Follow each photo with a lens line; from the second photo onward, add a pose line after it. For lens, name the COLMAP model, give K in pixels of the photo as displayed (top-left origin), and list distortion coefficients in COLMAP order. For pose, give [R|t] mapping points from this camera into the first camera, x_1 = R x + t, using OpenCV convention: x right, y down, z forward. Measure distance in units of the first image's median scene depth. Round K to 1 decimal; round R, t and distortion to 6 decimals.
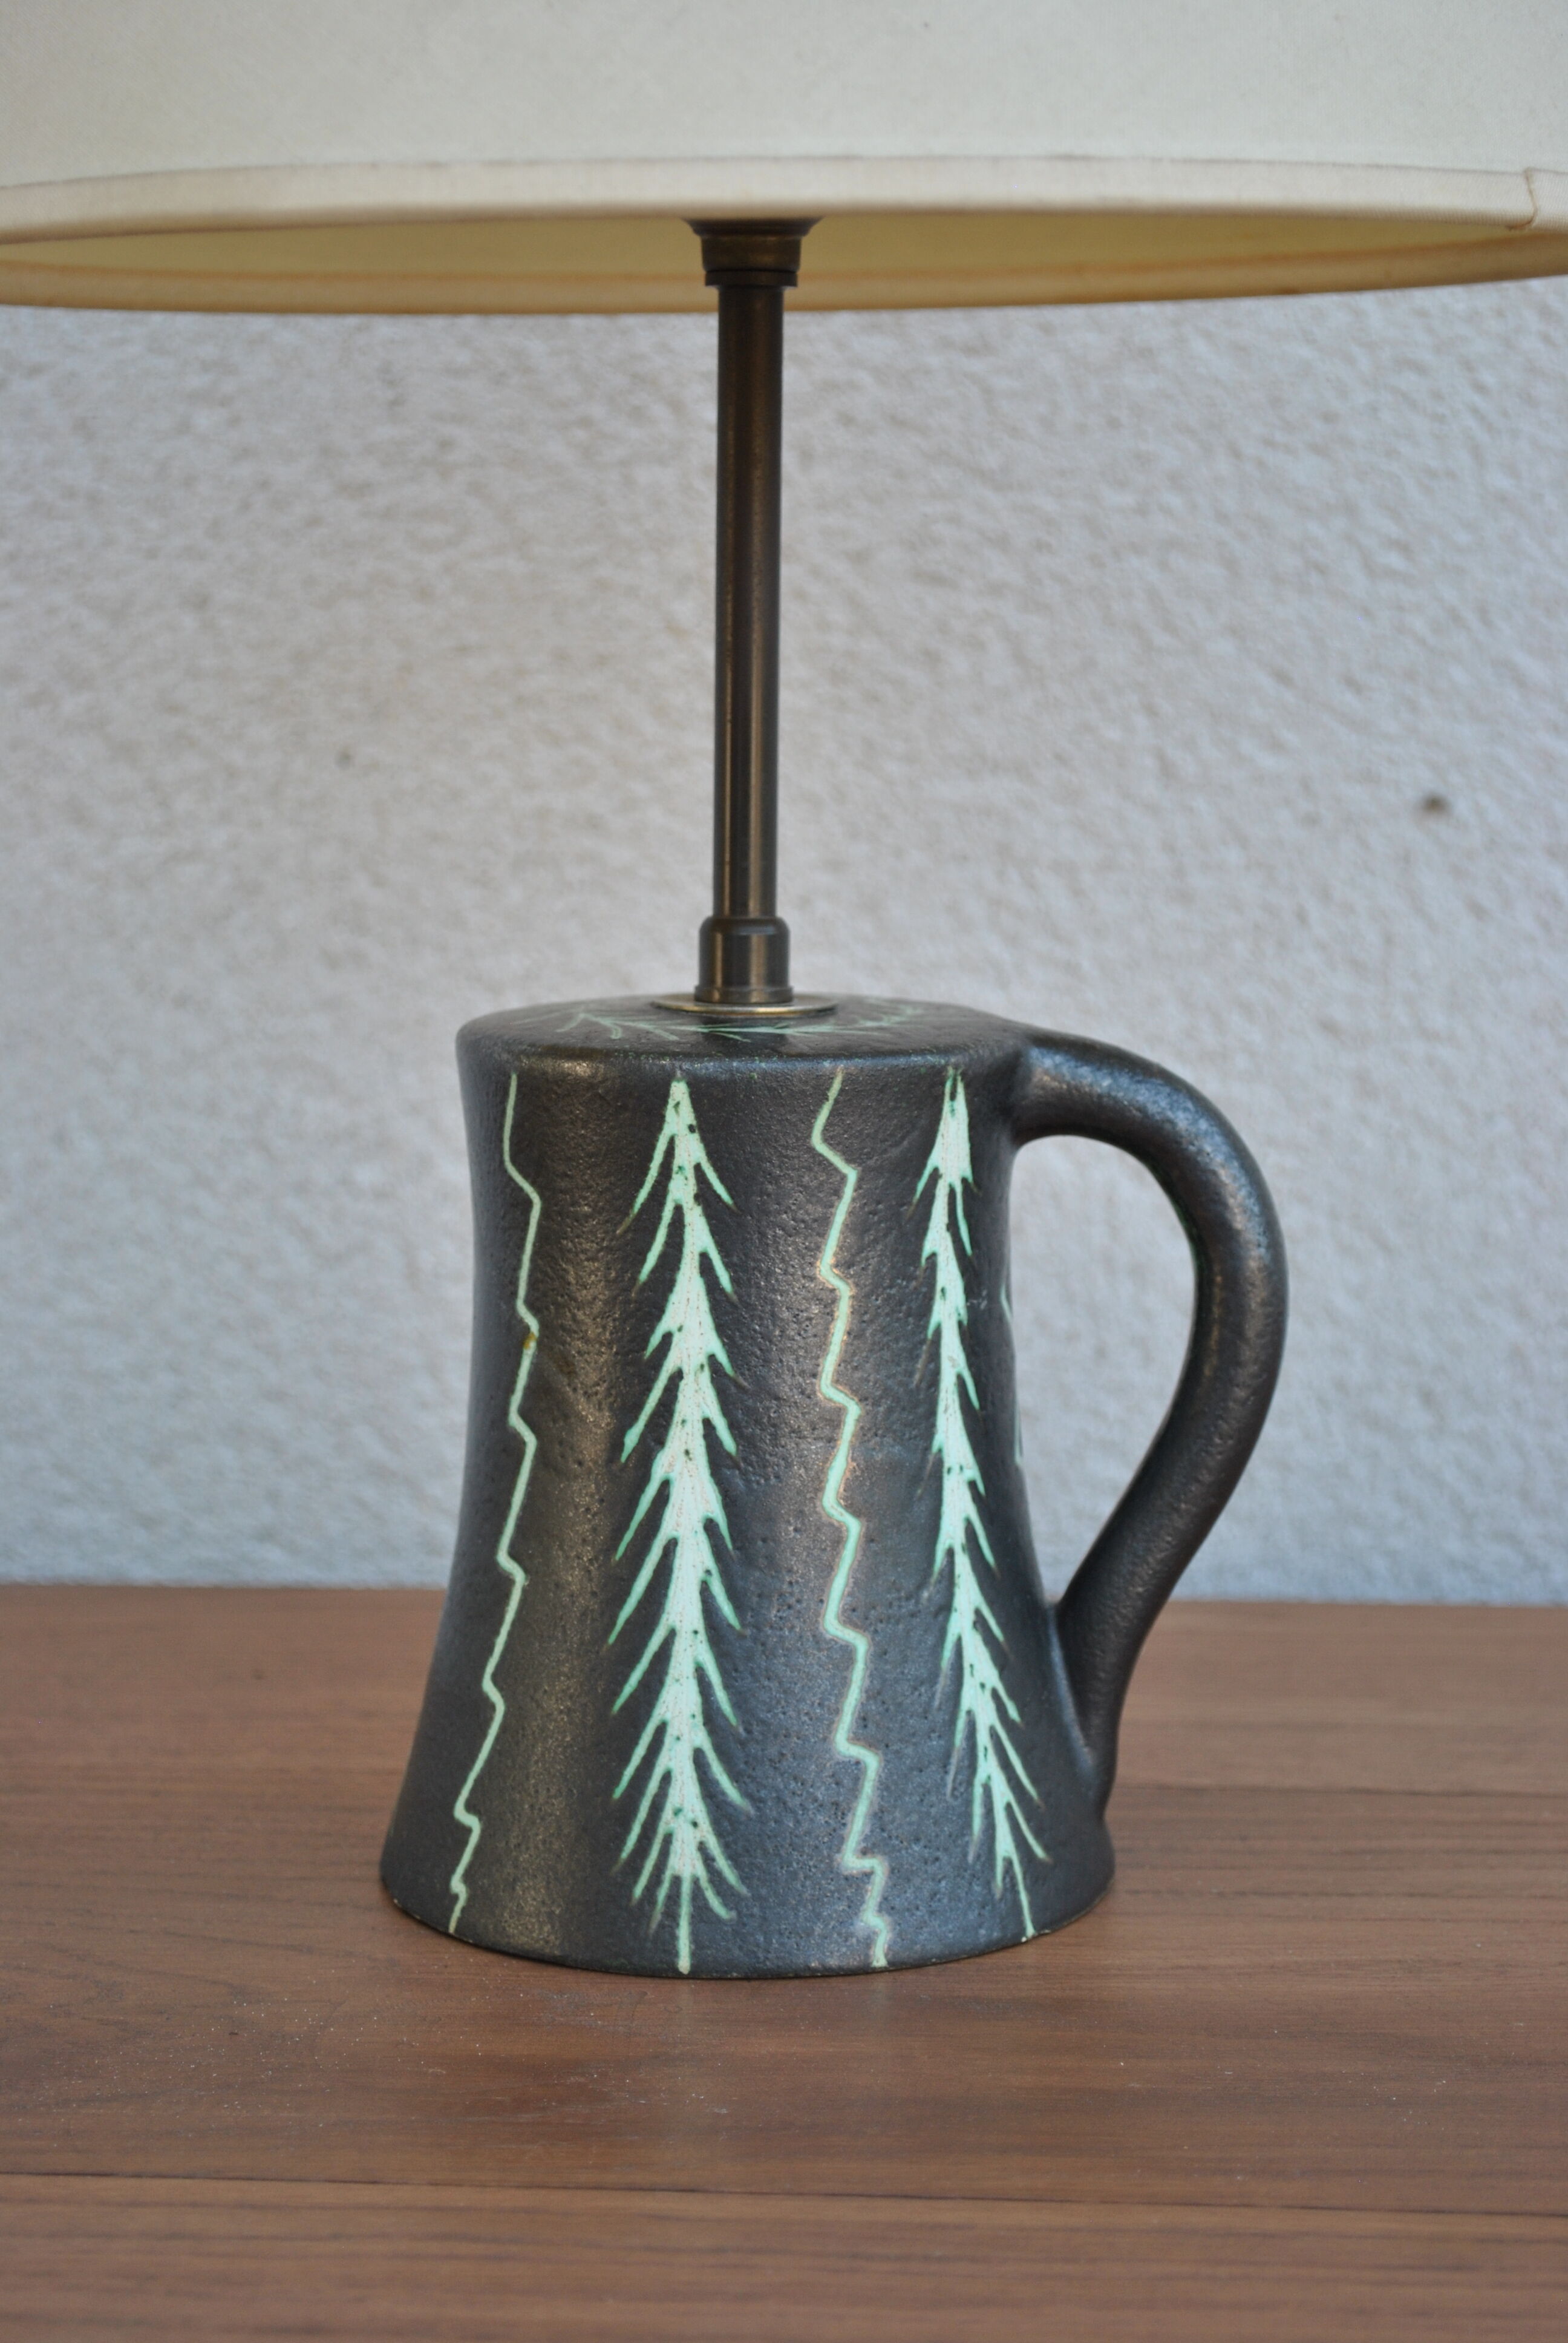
lens RADIAL K [[5041.3, 0, 784.0], [0, 5041.3, 1171.5], [0, 0, 1]] dist [0.007725, -0.052922]
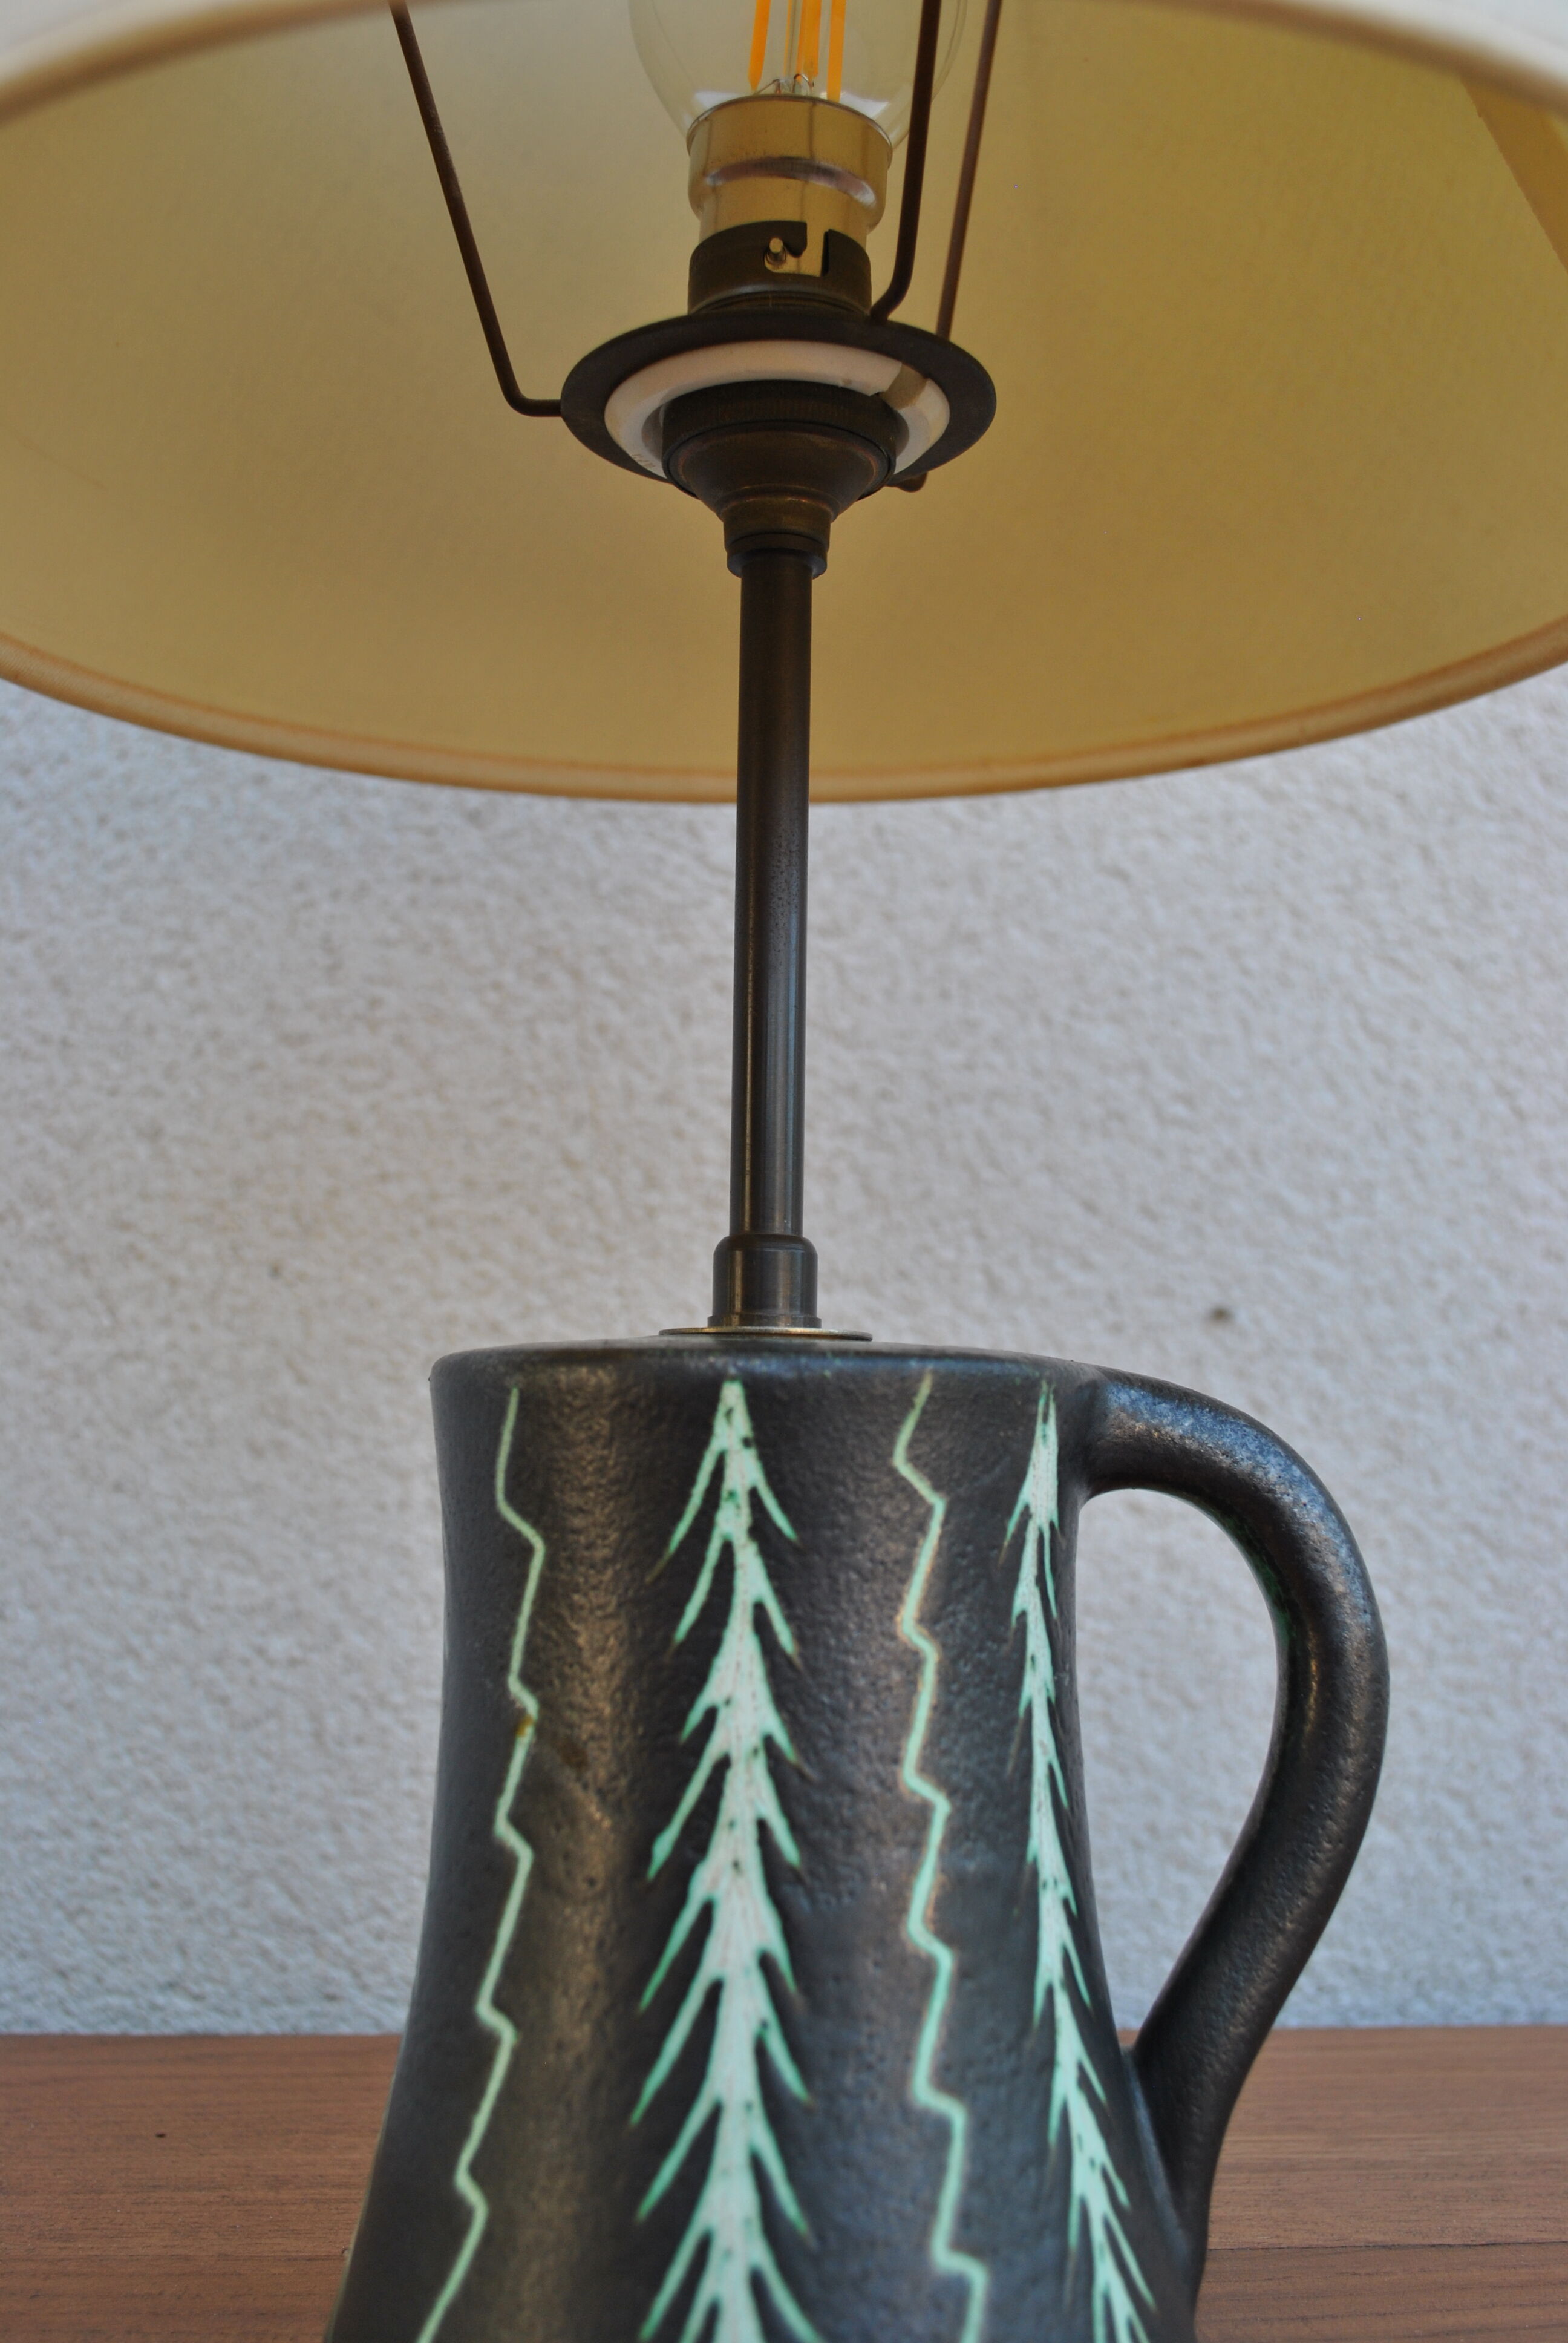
lens RADIAL K [[2471.9, 0, 779.3], [0, 2471.9, 1143.2], [0, 0, 1]] dist [-0.072845, 0.027829]
pose [[0.991321, 0.023504, 0.129344, -0.047845], [0.010205, 0.967160, -0.253963, 0.033133], [-0.131066, 0.253078, 0.958527, 0.452905]]
